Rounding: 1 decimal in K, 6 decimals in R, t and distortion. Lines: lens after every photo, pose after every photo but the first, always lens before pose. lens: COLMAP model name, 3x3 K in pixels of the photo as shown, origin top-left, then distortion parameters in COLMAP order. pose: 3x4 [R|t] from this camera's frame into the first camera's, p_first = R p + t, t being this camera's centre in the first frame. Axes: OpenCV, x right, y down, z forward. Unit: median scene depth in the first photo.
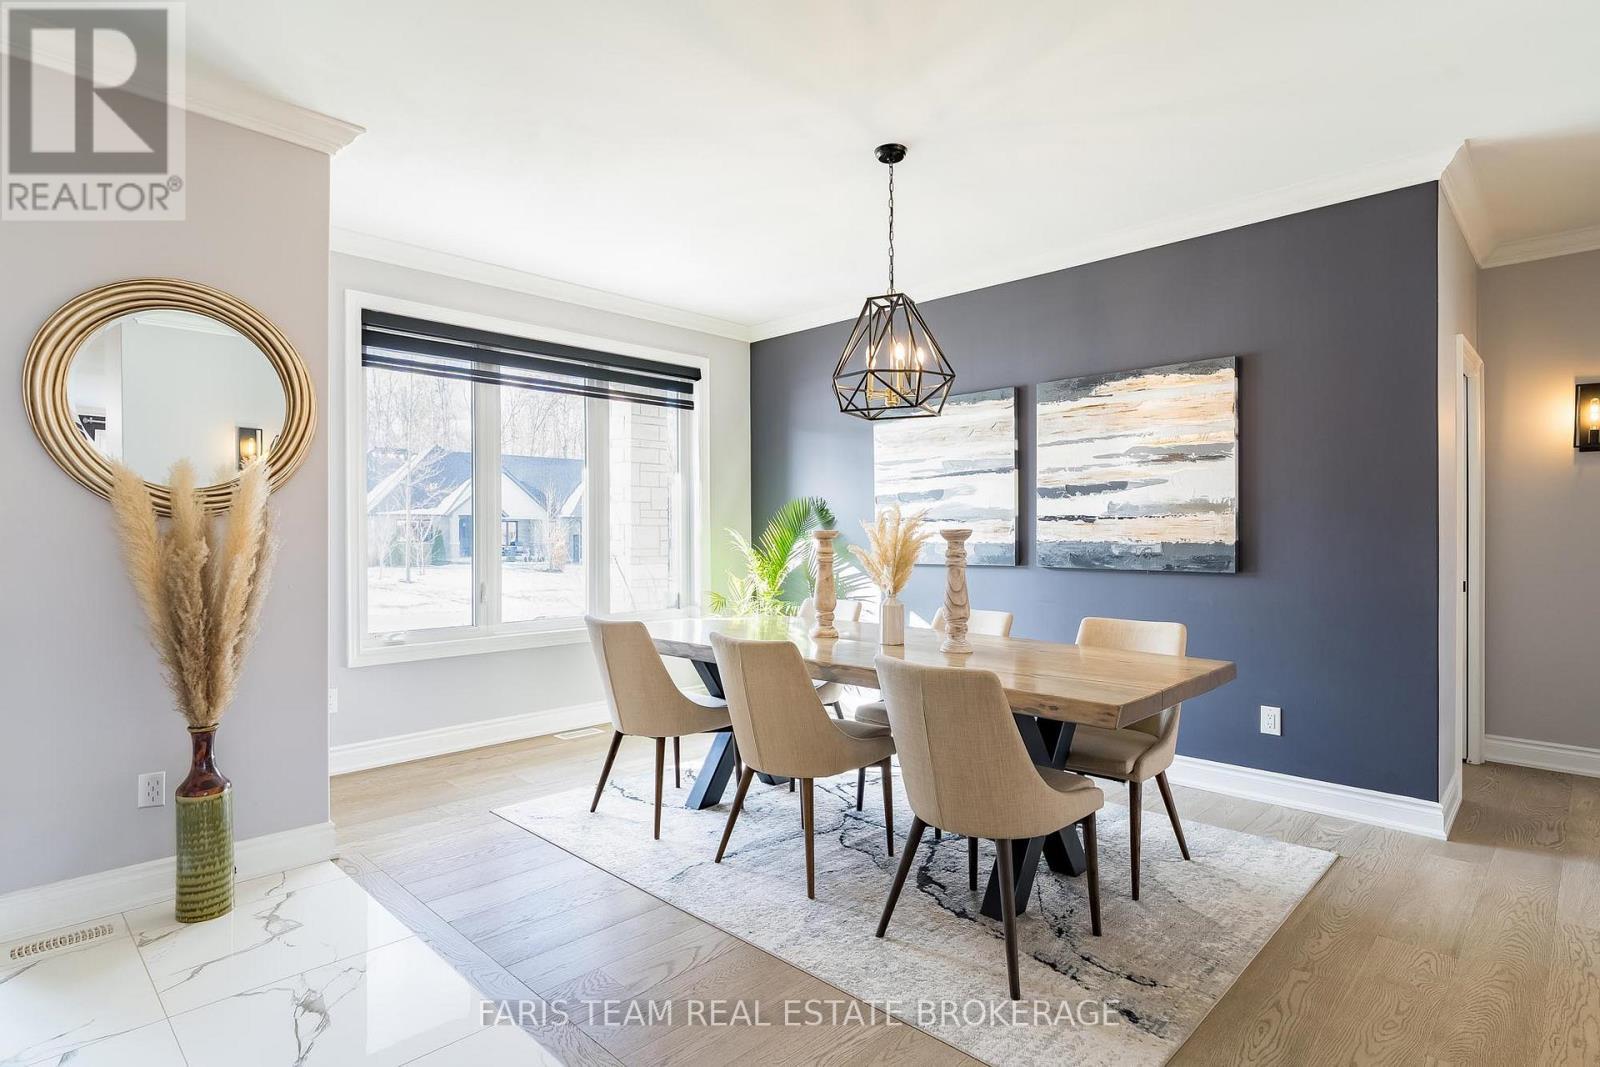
lens RADIAL K [[829.2, 0, 762.9], [0, 829.2, 526.0], [0, 0, 1]] dist [-0.003840, 0.000433]
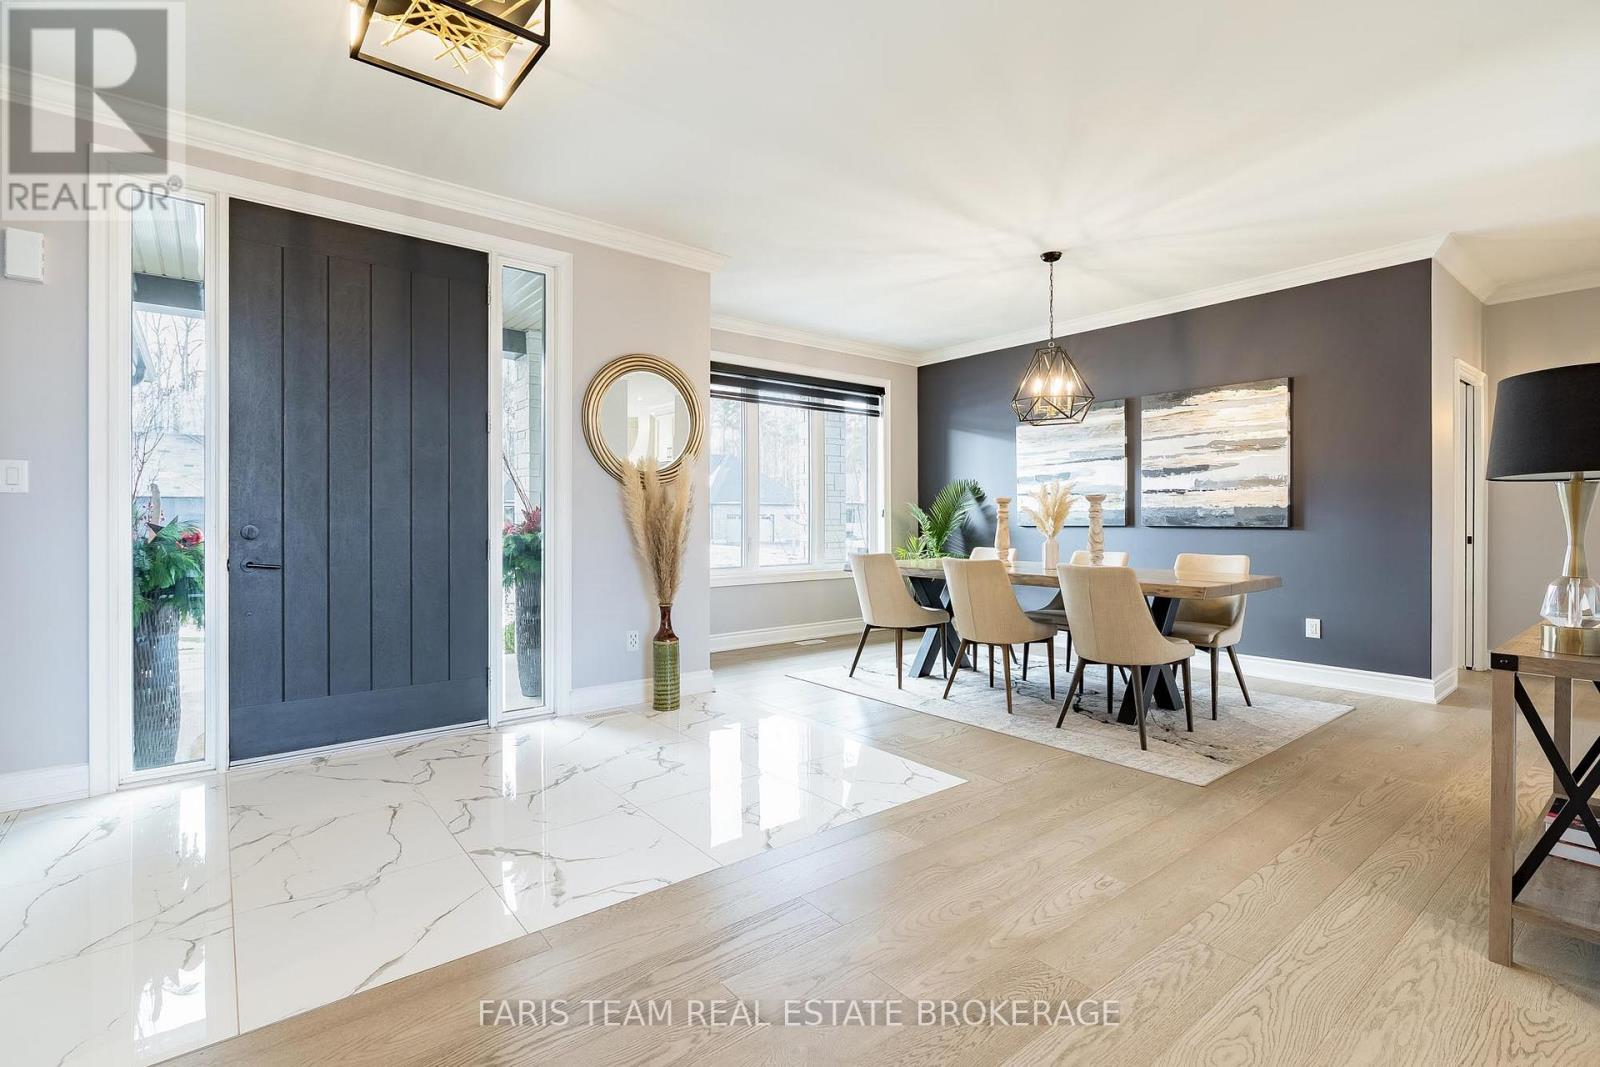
lens RADIAL K [[732.9, 0, 786.0], [0, 732.9, 514.9], [0, 0, 1]] dist [-0.003209, 0.000804]
pose [[0.994180, -0.000920, -0.107723, -0.155850], [0.001429, 0.999988, 0.004654, 0.026655], [0.107718, -0.004781, 0.994170, -0.348466]]
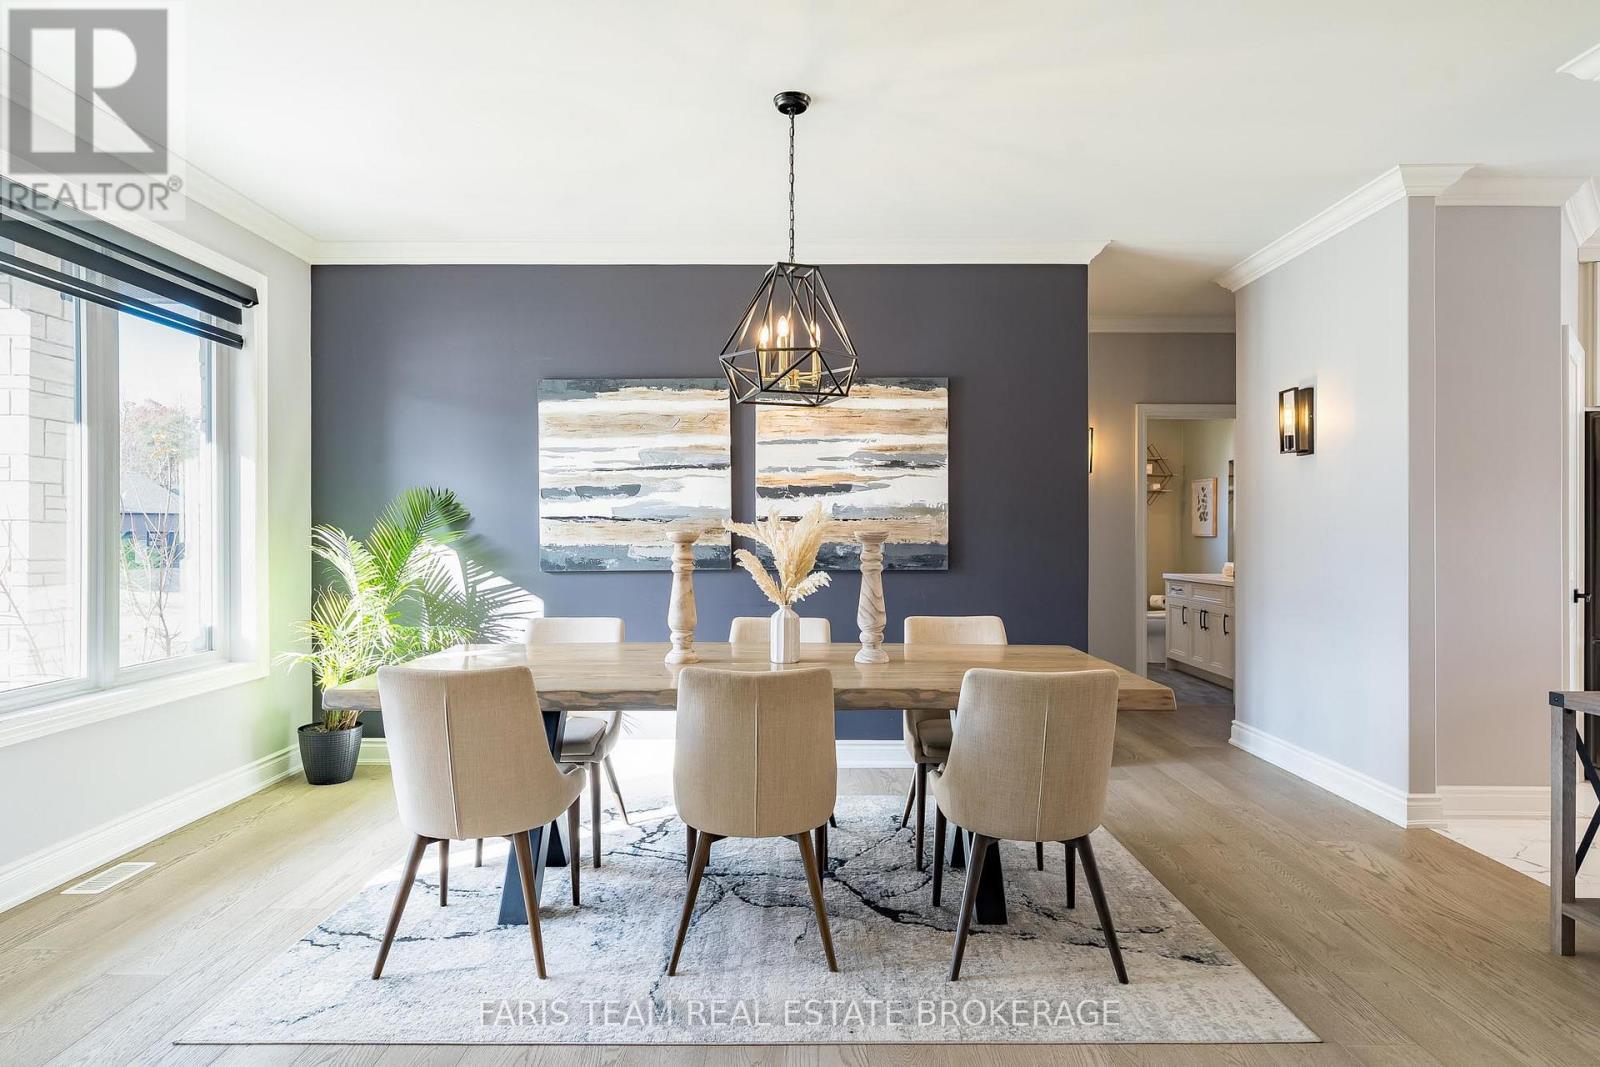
lens RADIAL K [[900.2, 0, 802.0], [0, 900.2, 526.8], [0, 0, 1]] dist [-0.004200, -0.000535]
pose [[0.704237, 0.004181, 0.709953, -0.412481], [-0.006122, 0.999981, 0.000184, -0.000730], [-0.709939, -0.004476, 0.704249, 0.258186]]
